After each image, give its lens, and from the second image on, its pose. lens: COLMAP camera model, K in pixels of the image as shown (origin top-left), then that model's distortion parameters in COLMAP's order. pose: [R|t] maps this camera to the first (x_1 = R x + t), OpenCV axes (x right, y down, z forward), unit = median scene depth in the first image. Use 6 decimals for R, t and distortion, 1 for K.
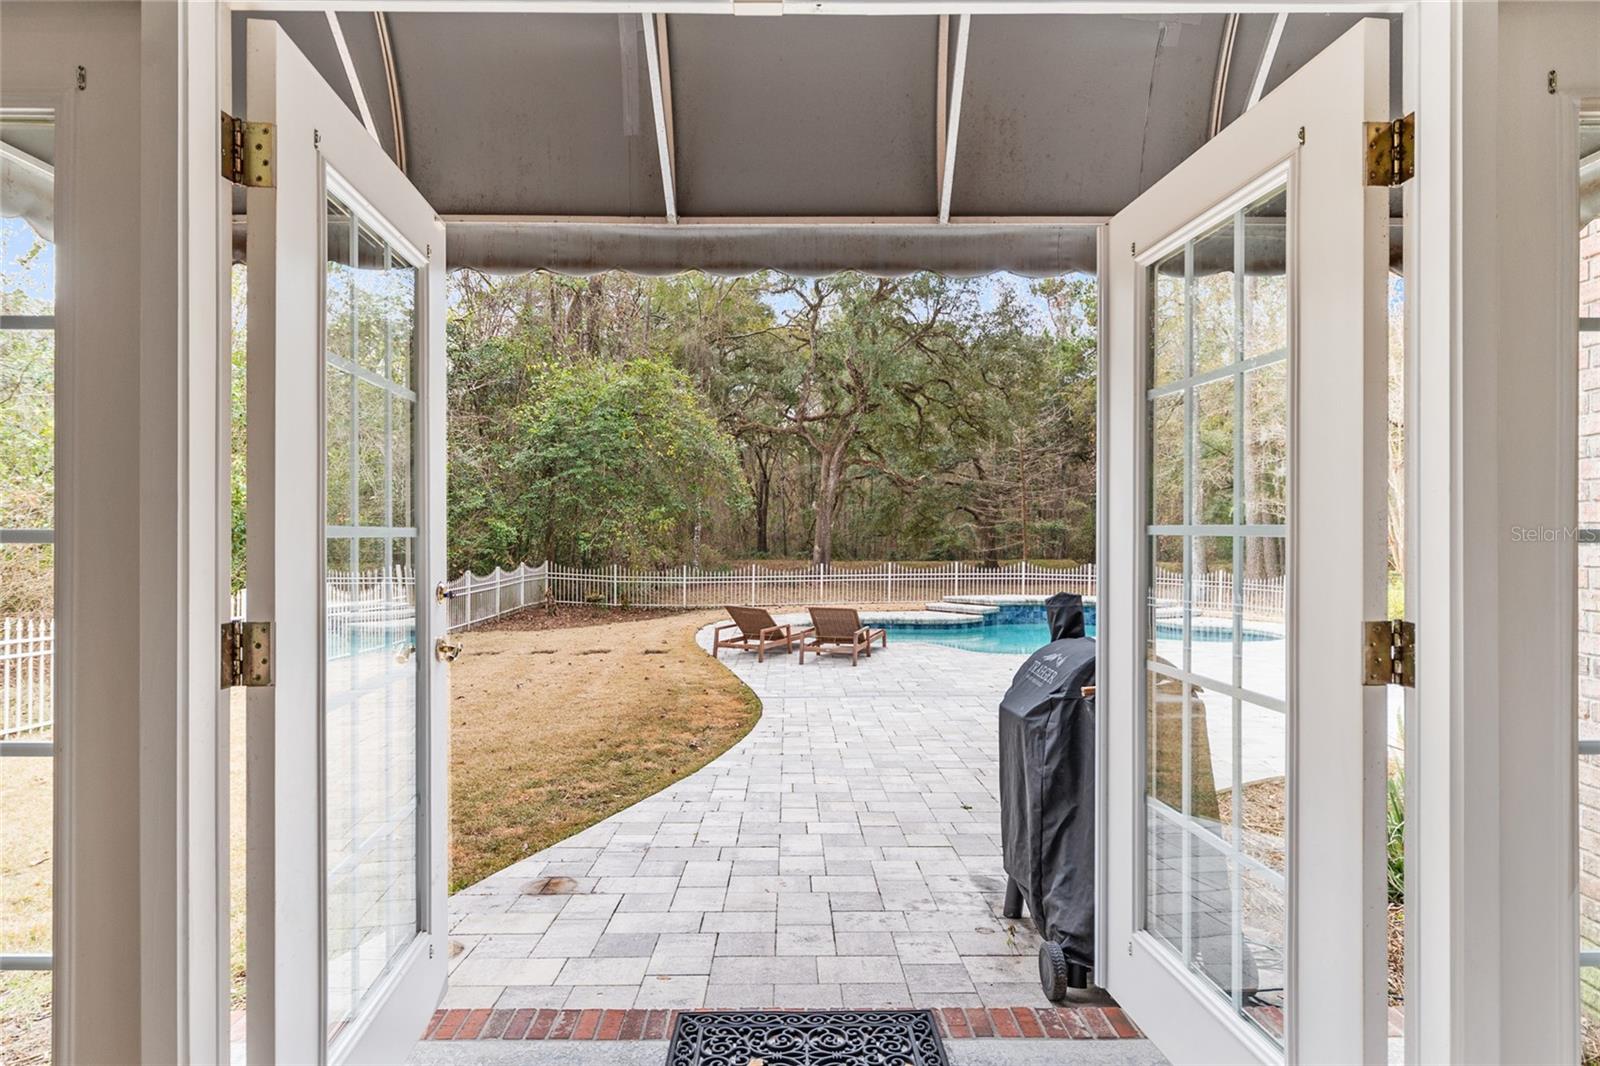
lens RADIAL K [[911.7, 0, 797.3], [0, 911.7, 538.1], [0, 0, 1]] dist [-0.000190, -0.001920]
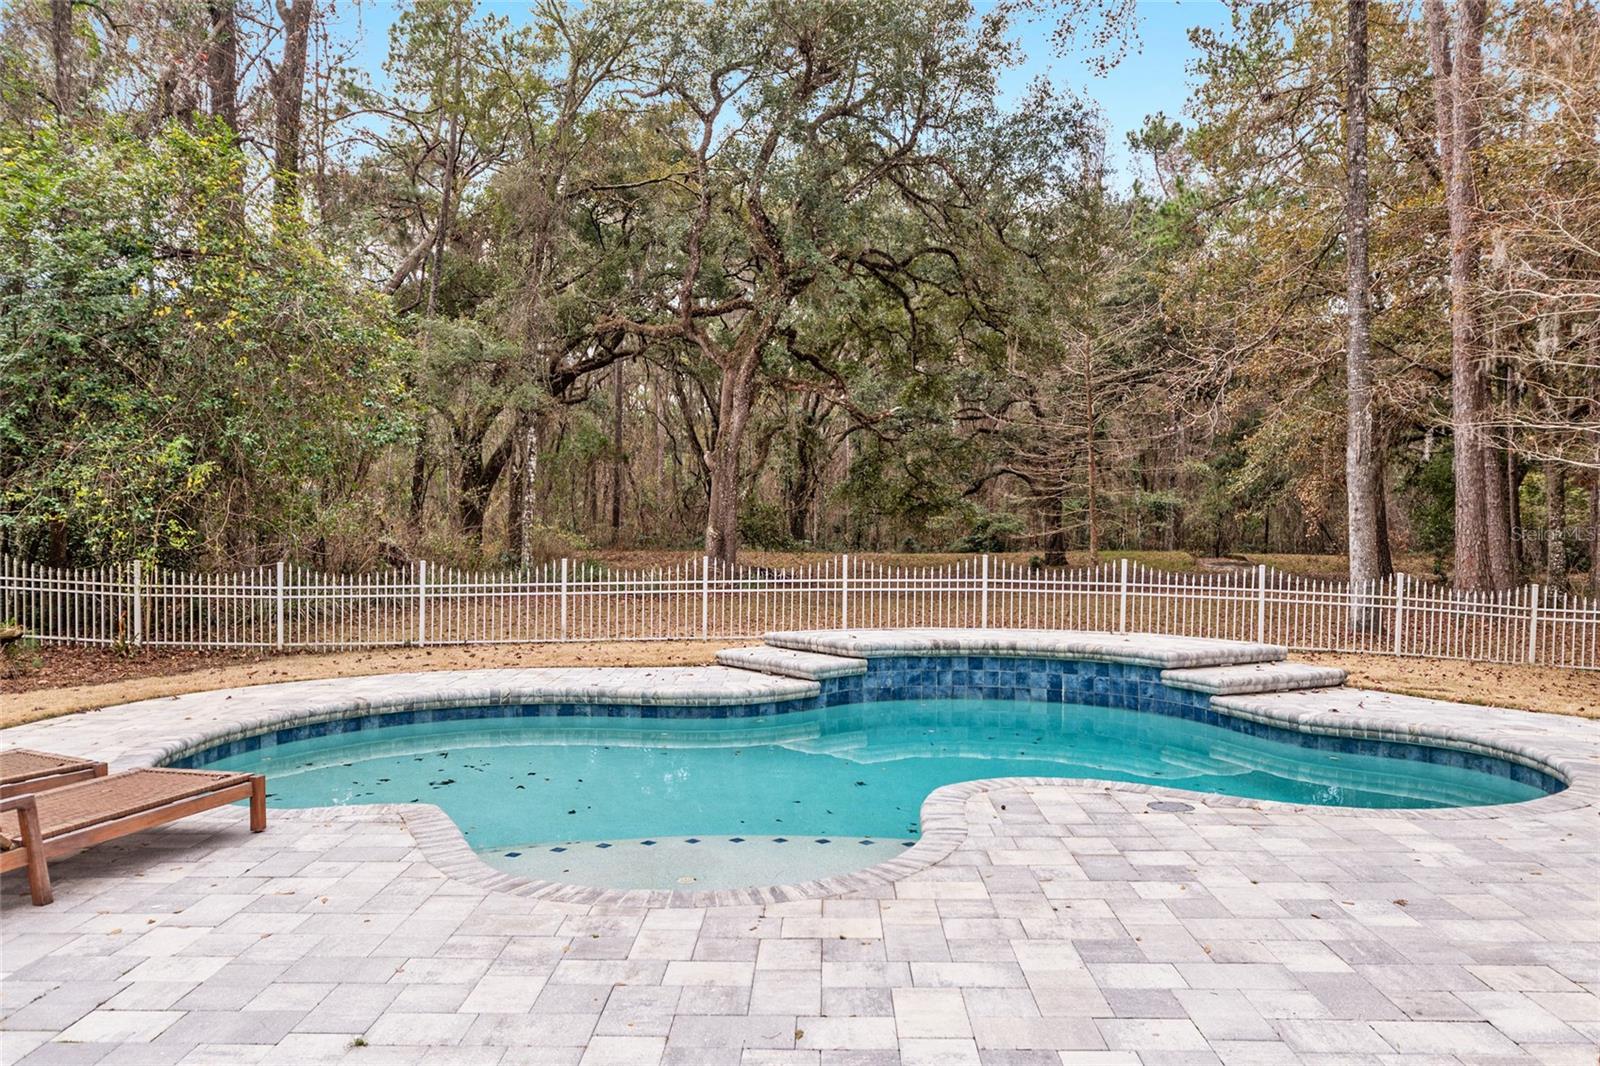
lens RADIAL K [[1243.6, 0, 804.6], [0, 1243.6, 525.8], [0, 0, 1]] dist [0.009527, 0.000576]
pose [[0.999617, -0.000670, -0.027664, 0.101513], [0.000747, 0.999996, 0.002766, 0.005549], [0.027662, -0.002786, 0.999613, 0.204602]]
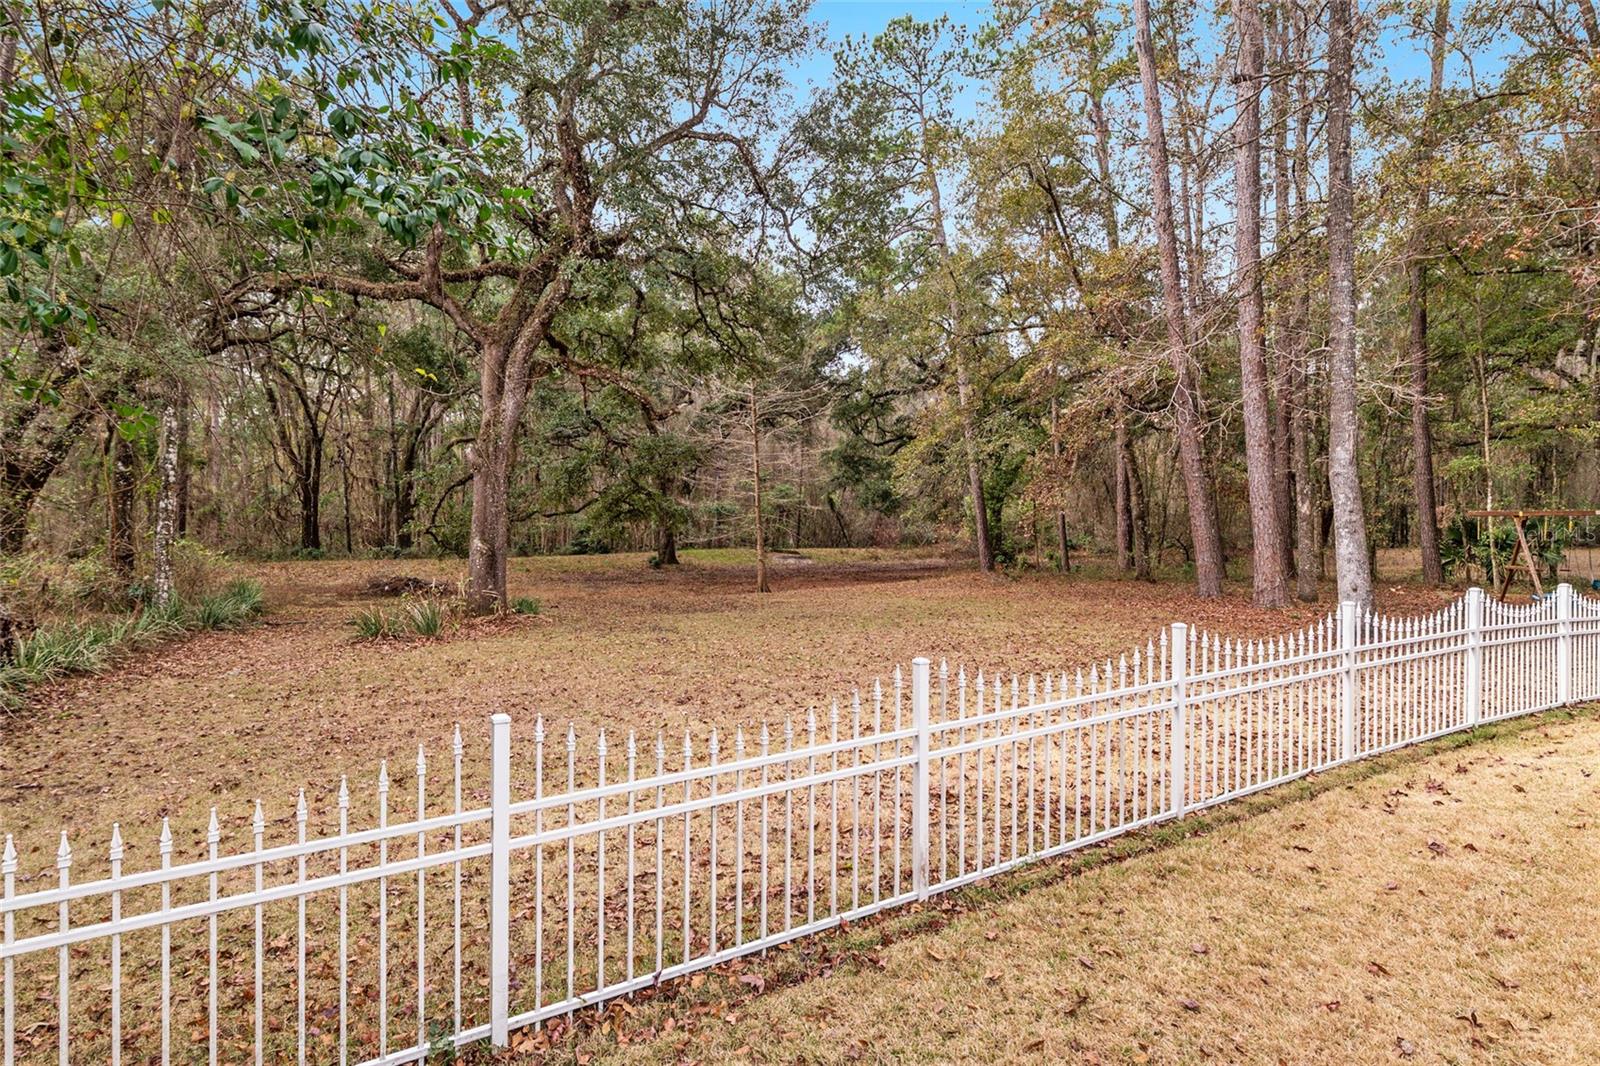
lens RADIAL K [[834.2, 0, 800.1], [0, 834.2, 524.9], [0, 0, 1]] dist [0.008431, -0.003468]
pose [[0.874506, -0.010473, 0.484902, -0.040322], [0.010887, 0.999939, 0.001962, 0.002228], [-0.484893, 0.003563, 0.874566, 0.539224]]
